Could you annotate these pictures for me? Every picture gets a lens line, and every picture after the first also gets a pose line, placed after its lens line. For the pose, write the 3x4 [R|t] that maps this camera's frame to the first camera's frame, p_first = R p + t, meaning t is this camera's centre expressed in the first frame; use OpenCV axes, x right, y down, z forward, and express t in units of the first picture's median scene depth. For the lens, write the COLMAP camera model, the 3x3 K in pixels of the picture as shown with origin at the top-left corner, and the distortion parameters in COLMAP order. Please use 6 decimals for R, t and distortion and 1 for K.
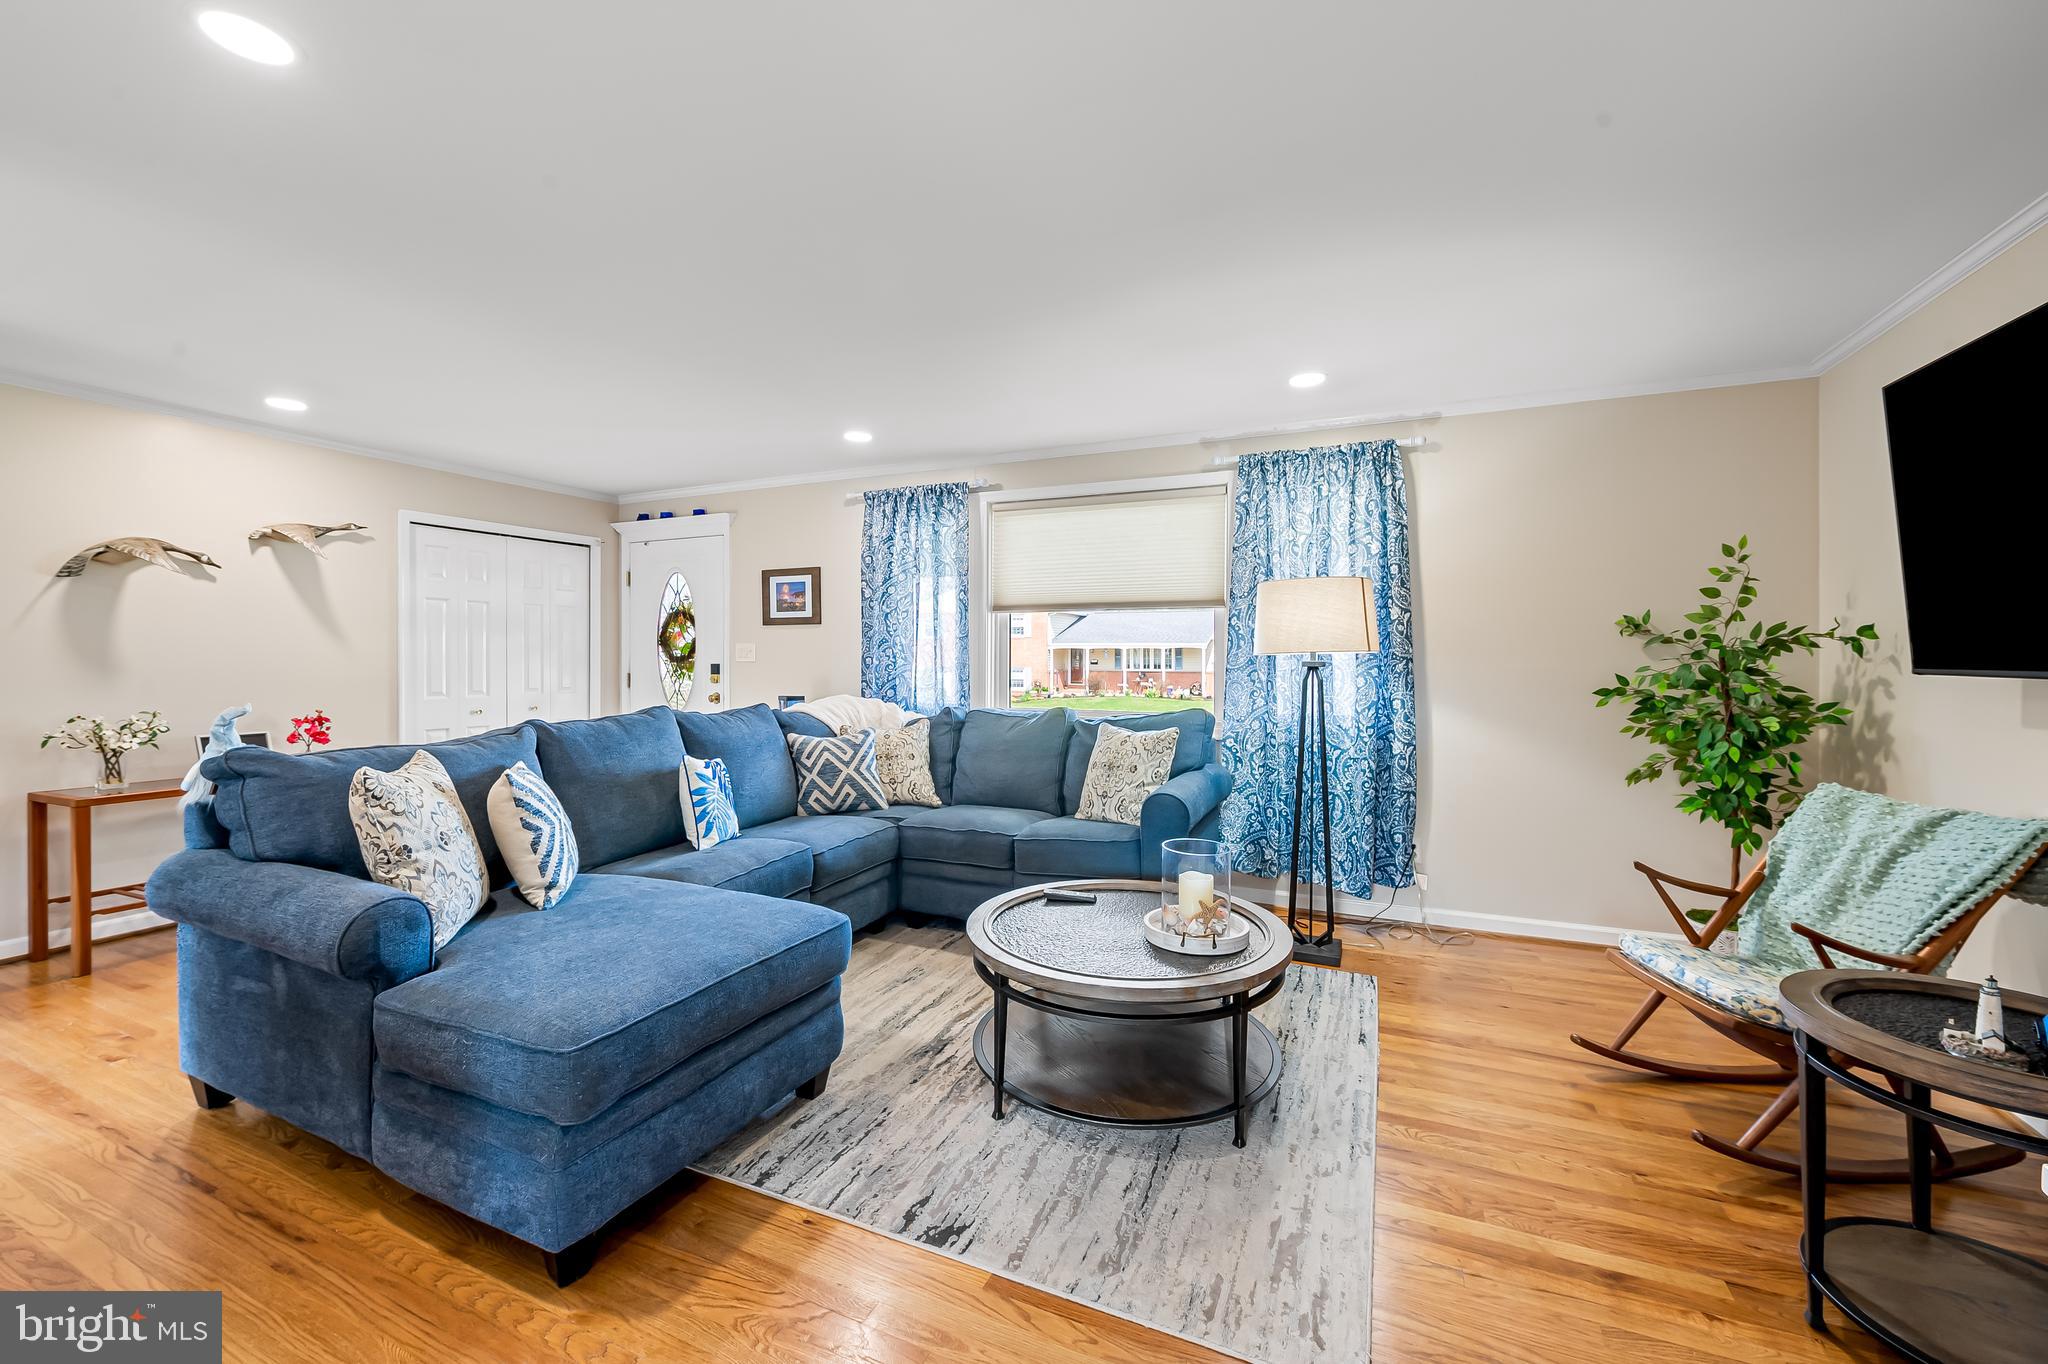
lens RADIAL K [[823.5, 0, 1030.6], [0, 823.5, 661.0], [0, 0, 1]] dist [-0.001294, -0.003135]
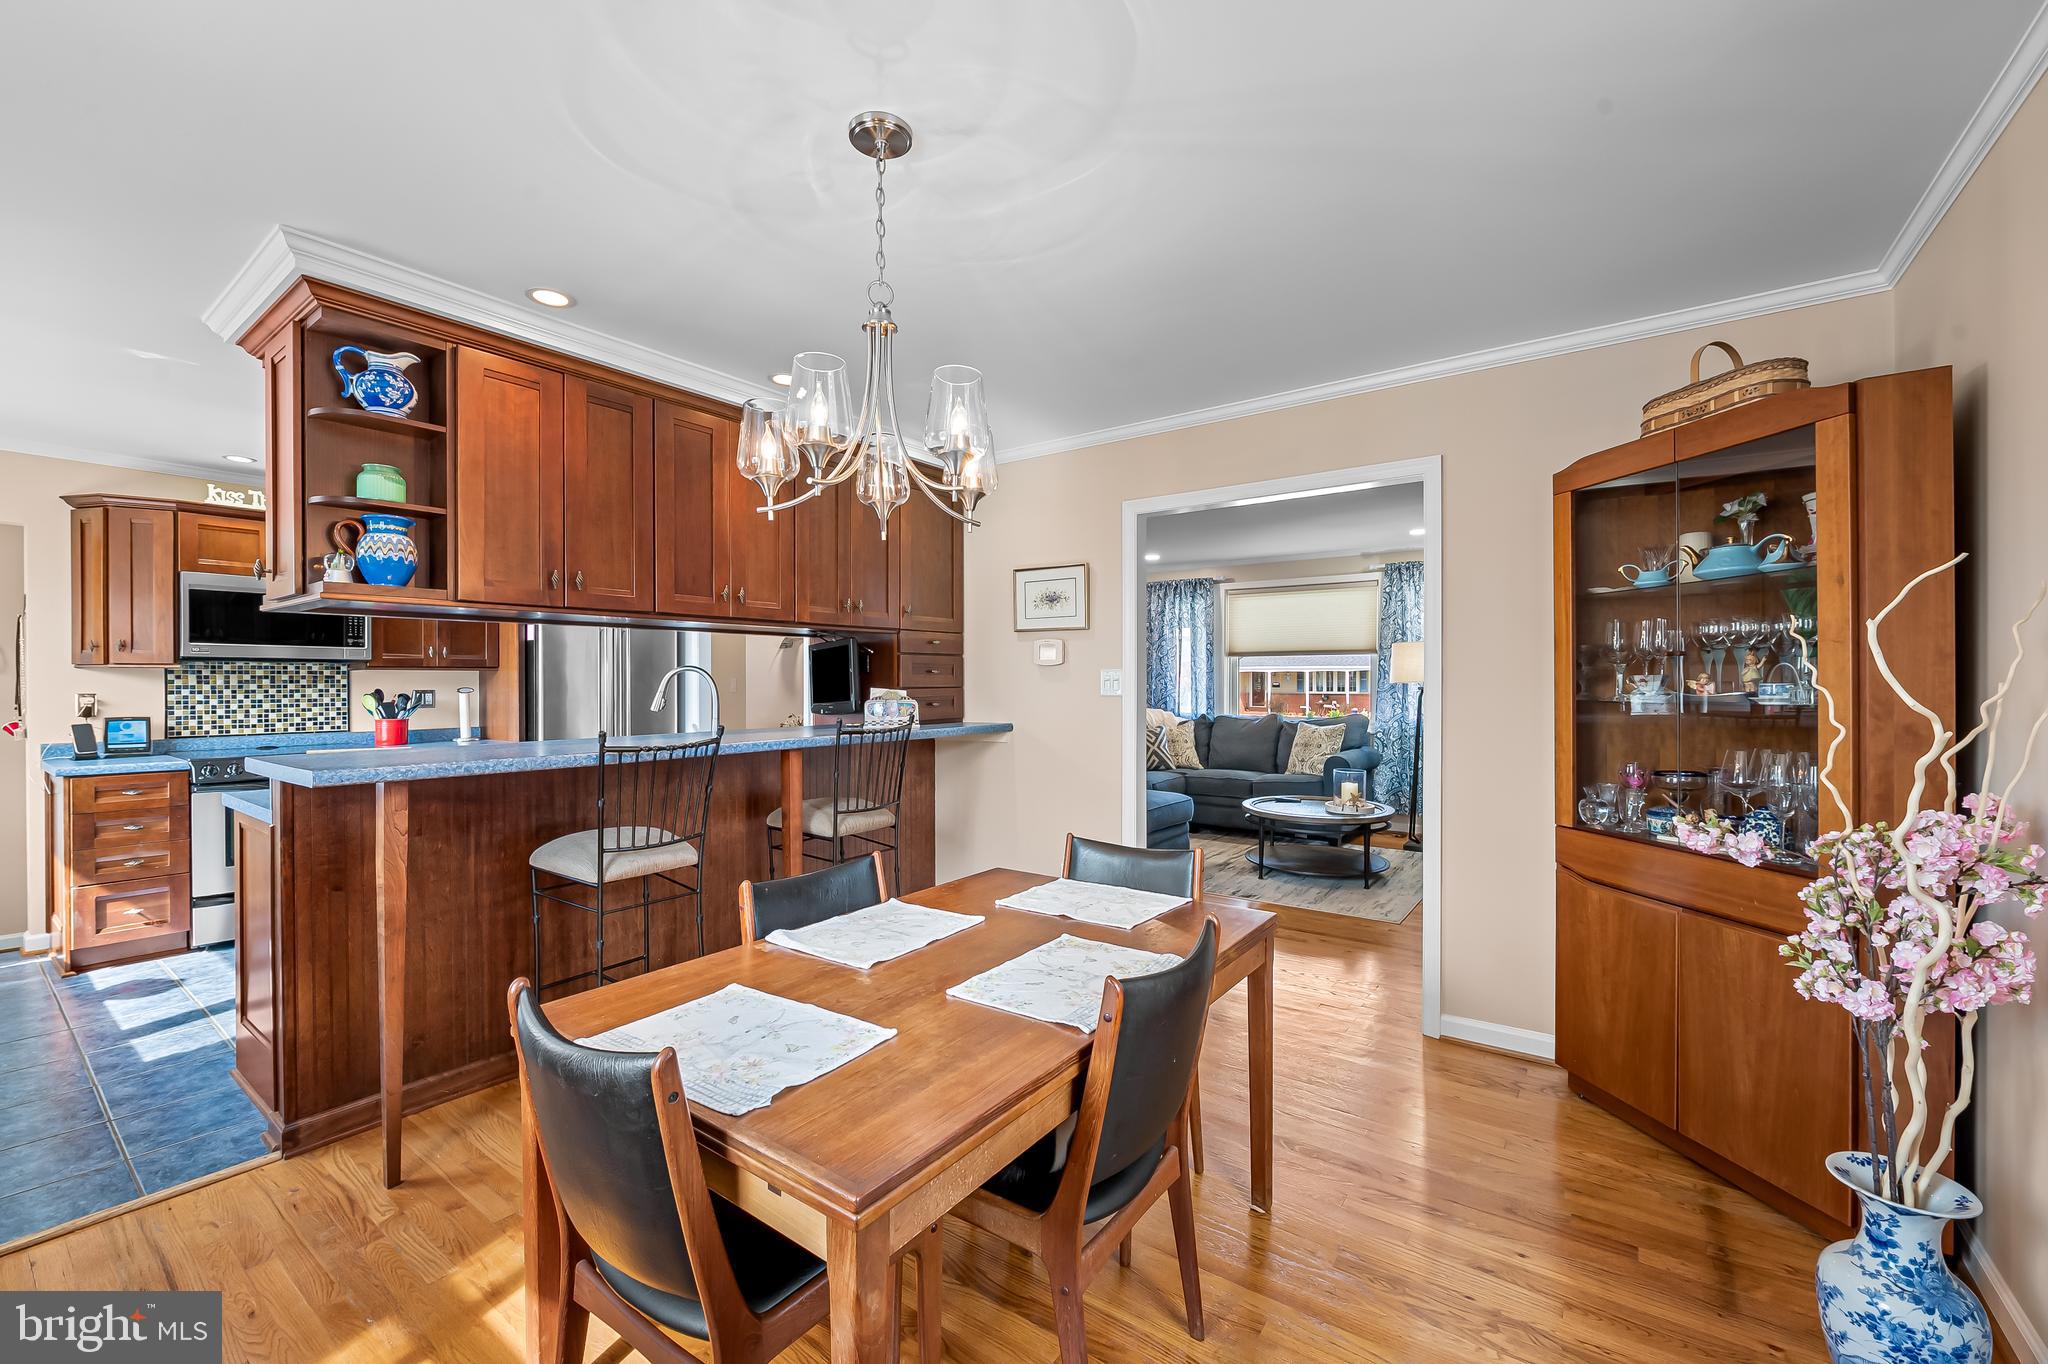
lens RADIAL K [[838.7, 0, 1024.0], [0, 838.7, 682.0], [0, 0, 1]] dist [-0.000797, -0.000074]
pose [[0.977874, -0.002537, -0.209180, -0.115410], [0.002101, 0.999995, -0.002306, -0.007181], [0.209185, 0.001816, 0.977874, -0.872244]]
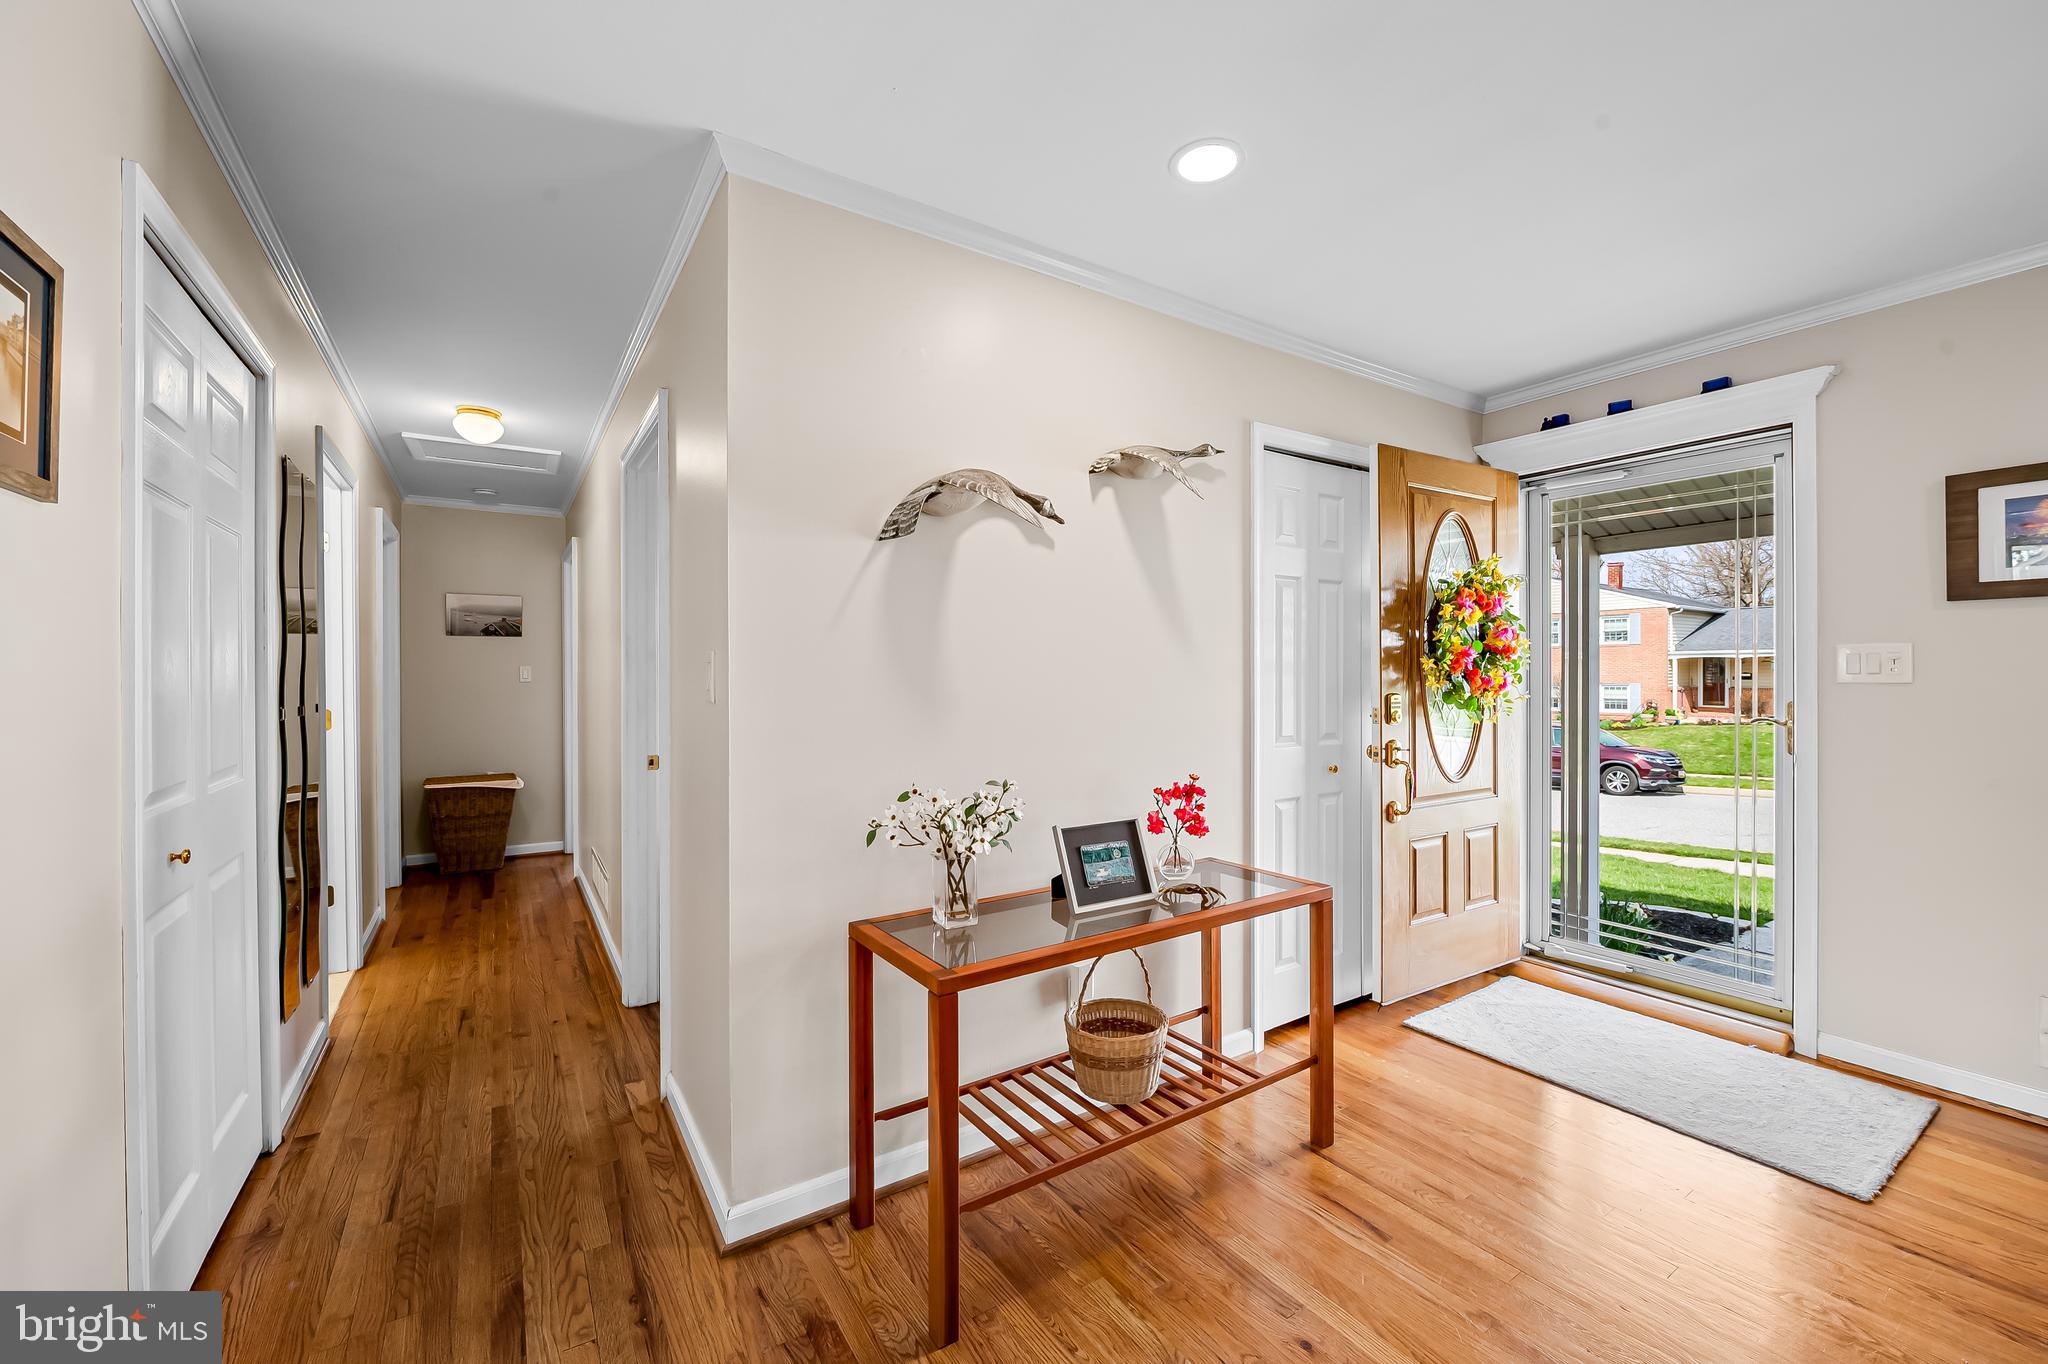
lens RADIAL K [[813.6, 0, 1024.0], [0, 813.6, 682.0], [0, 0, 1]] dist [-0.007935, -0.000092]
pose [[0.842528, 0.000594, -0.538652, -0.709994], [0.003623, 0.999971, 0.006770, -0.006672], [0.538641, -0.007655, 0.842501, 0.510607]]
